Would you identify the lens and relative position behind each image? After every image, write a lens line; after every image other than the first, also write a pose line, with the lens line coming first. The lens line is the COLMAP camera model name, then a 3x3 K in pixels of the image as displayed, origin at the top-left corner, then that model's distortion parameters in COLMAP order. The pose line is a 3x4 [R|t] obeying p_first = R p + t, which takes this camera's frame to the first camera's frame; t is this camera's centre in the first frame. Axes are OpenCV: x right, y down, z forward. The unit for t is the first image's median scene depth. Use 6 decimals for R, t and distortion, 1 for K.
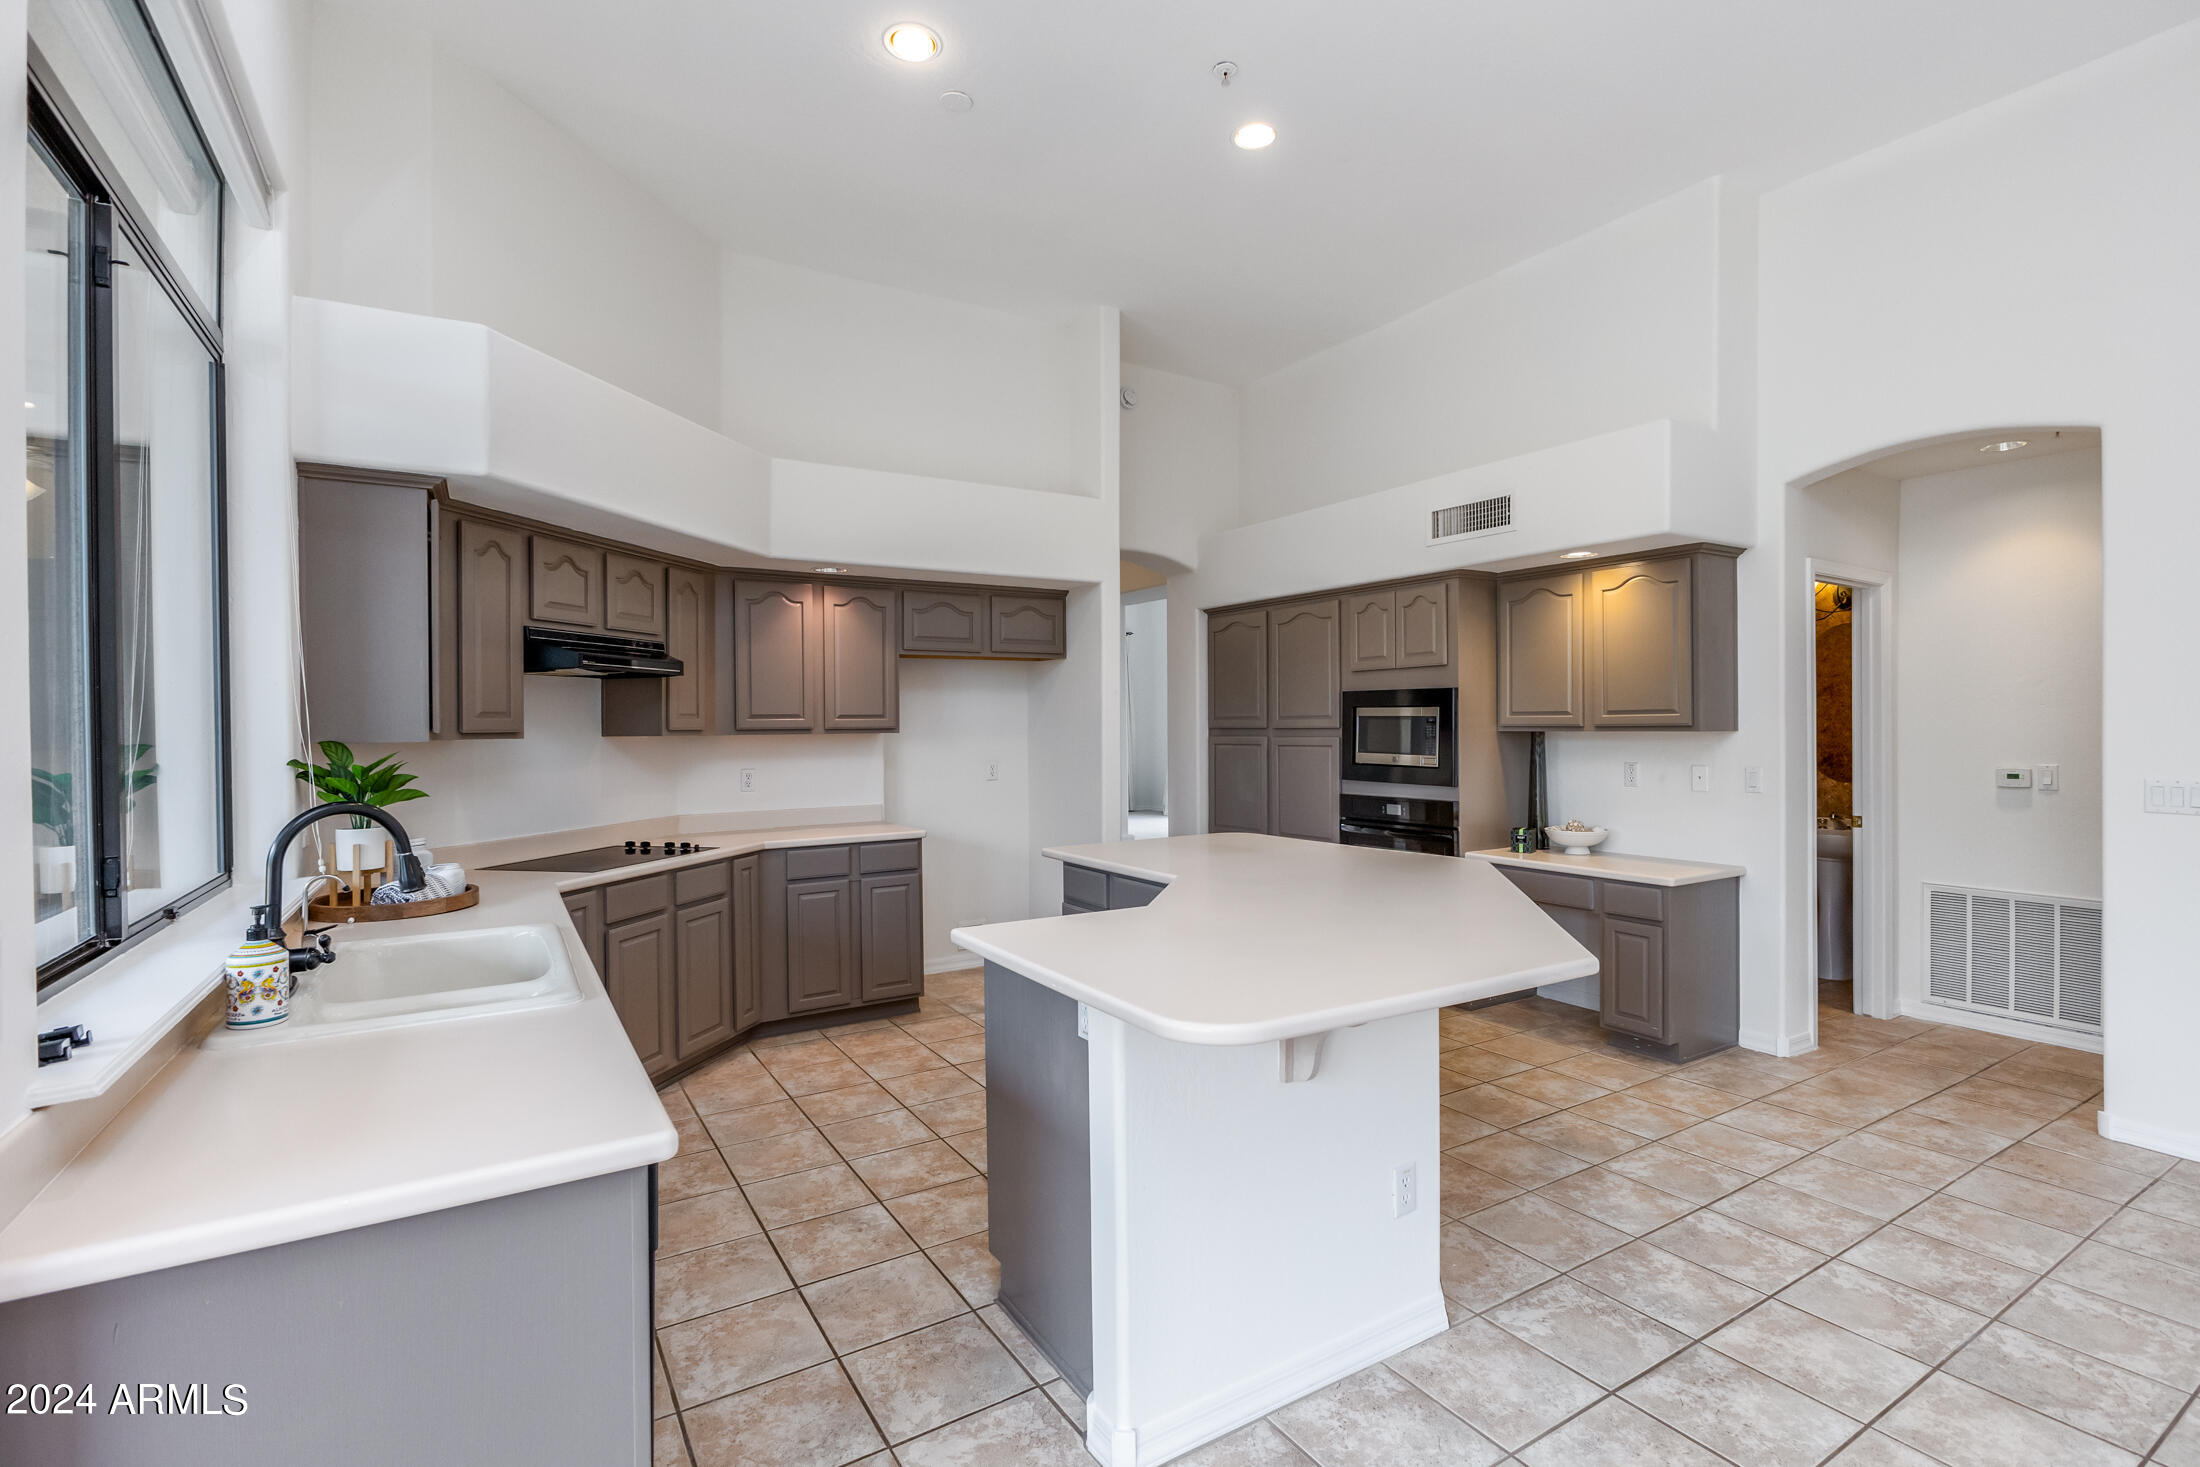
lens RADIAL K [[1009.9, 0, 1103.2], [0, 1009.9, 731.9], [0, 0, 1]] dist [-0.006221, -0.001066]
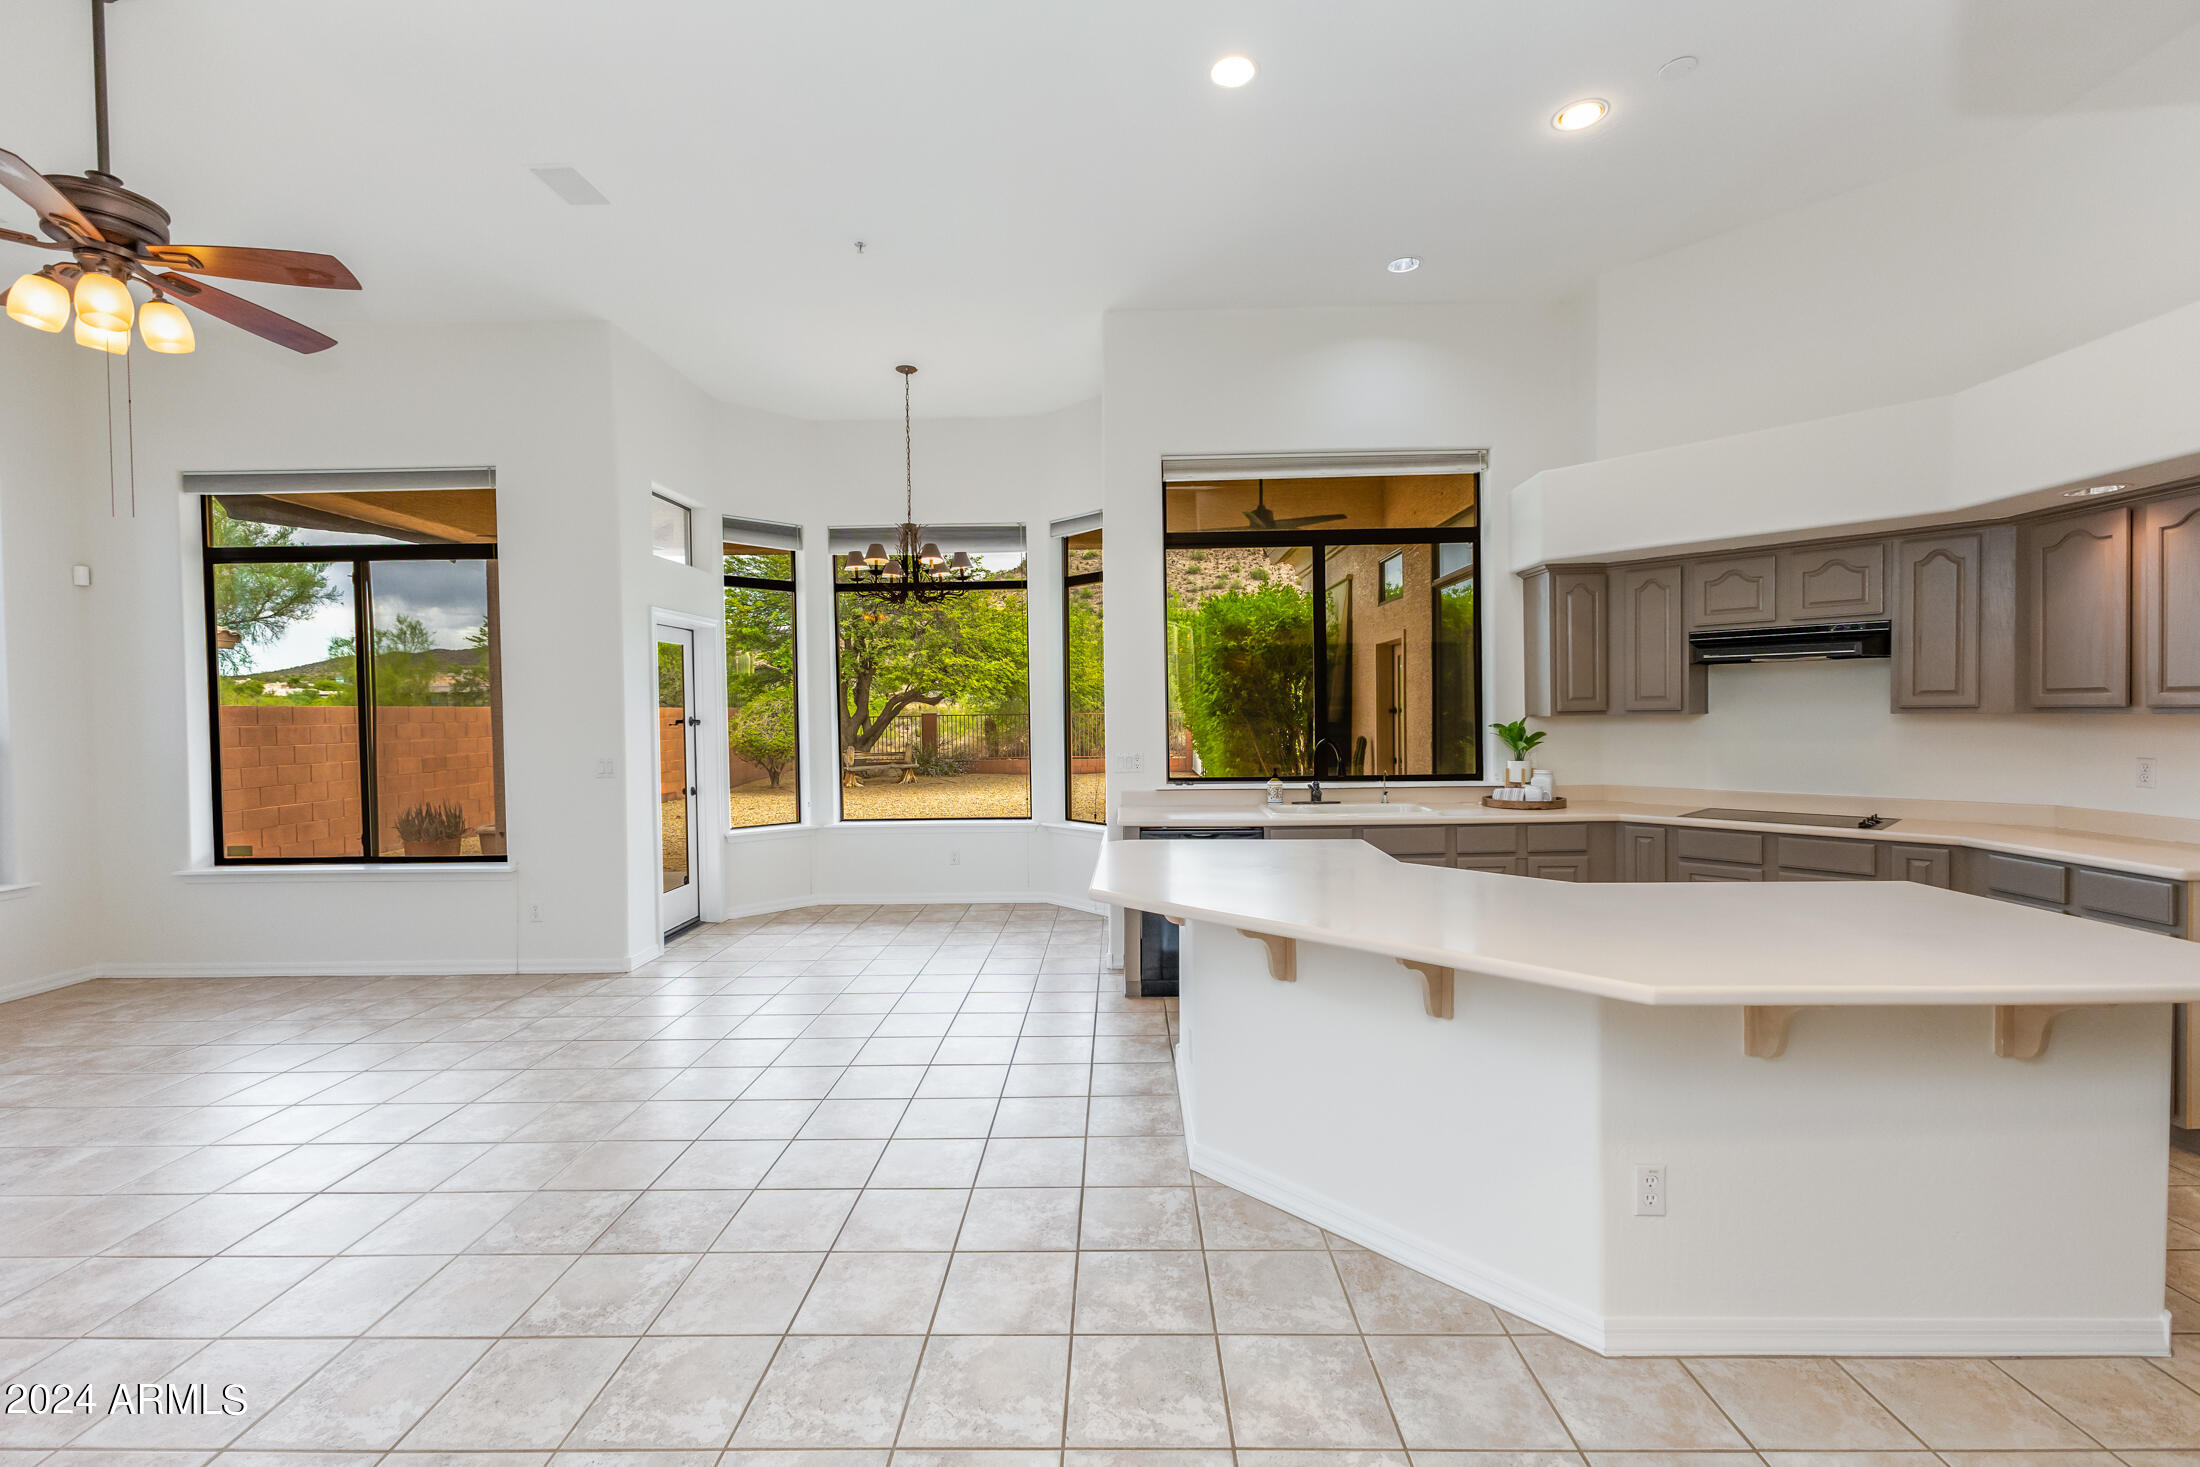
lens RADIAL K [[944.6, 0, 1101.1], [0, 944.6, 726.6], [0, 0, 1]] dist [0.010448, -0.001345]
pose [[-0.542187, 0.030575, -0.839702, 0.820675], [0.012710, 0.999522, 0.028188, -0.020467], [0.840162, 0.004610, -0.542316, 0.894217]]
